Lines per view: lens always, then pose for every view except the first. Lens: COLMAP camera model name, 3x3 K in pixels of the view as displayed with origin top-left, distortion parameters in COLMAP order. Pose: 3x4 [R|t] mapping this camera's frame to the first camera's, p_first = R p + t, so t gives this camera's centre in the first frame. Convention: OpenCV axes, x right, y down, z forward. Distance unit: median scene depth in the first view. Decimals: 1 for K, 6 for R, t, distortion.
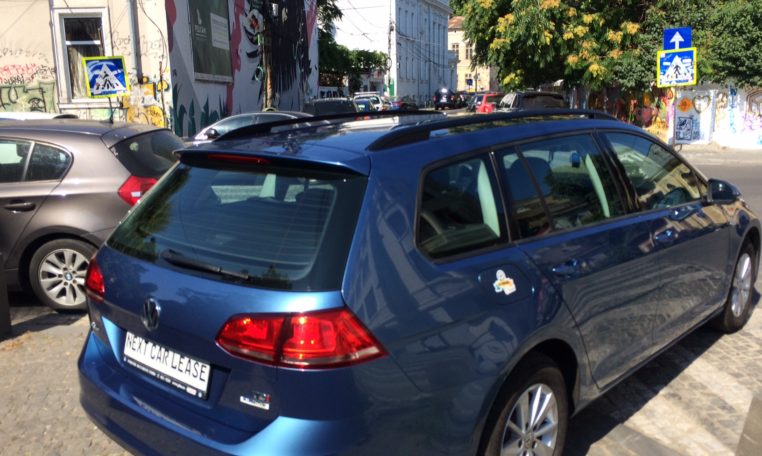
lens RADIAL K [[686.6, 0, 380.4], [0, 686.6, 224.3], [0, 0, 1]] dist [0.058539, -0.057087]
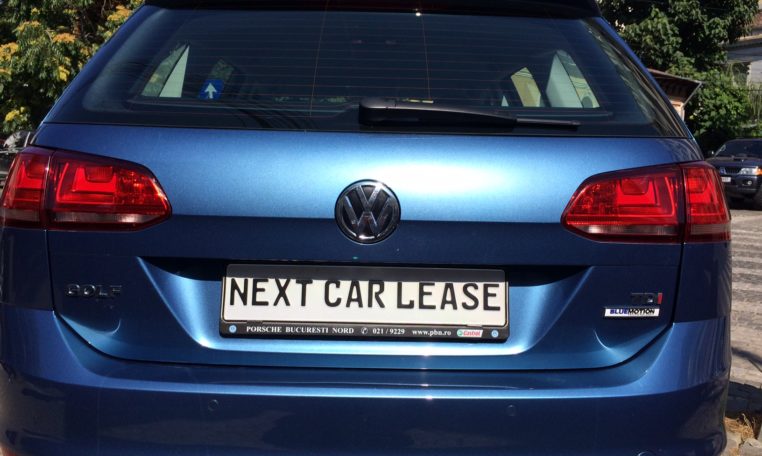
lens RADIAL K [[686.6, 0, 387.6], [0, 686.6, 222.8], [0, 0, 1]] dist [0.058539, -0.057087]
pose [[0.721737, -0.010442, 0.692089, -0.097395], [0.079873, 0.994463, -0.068290, 0.024609], [-0.687543, 0.104567, 0.718575, 0.083596]]
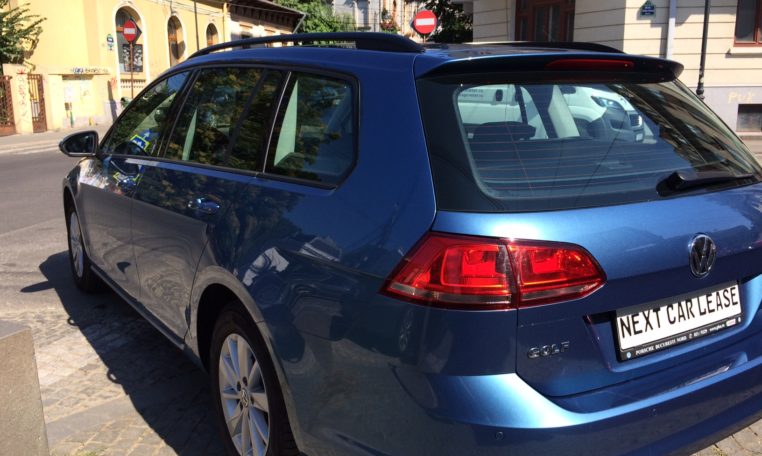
lens RADIAL K [[686.6, 0, 381.5], [0, 686.6, 234.6], [0, 0, 1]] dist [0.058539, -0.057087]
pose [[0.227541, -0.169388, 0.958923, -0.160943], [0.167766, 0.976849, 0.132746, -0.007763], [-0.959208, 0.130669, 0.250691, 0.159971]]
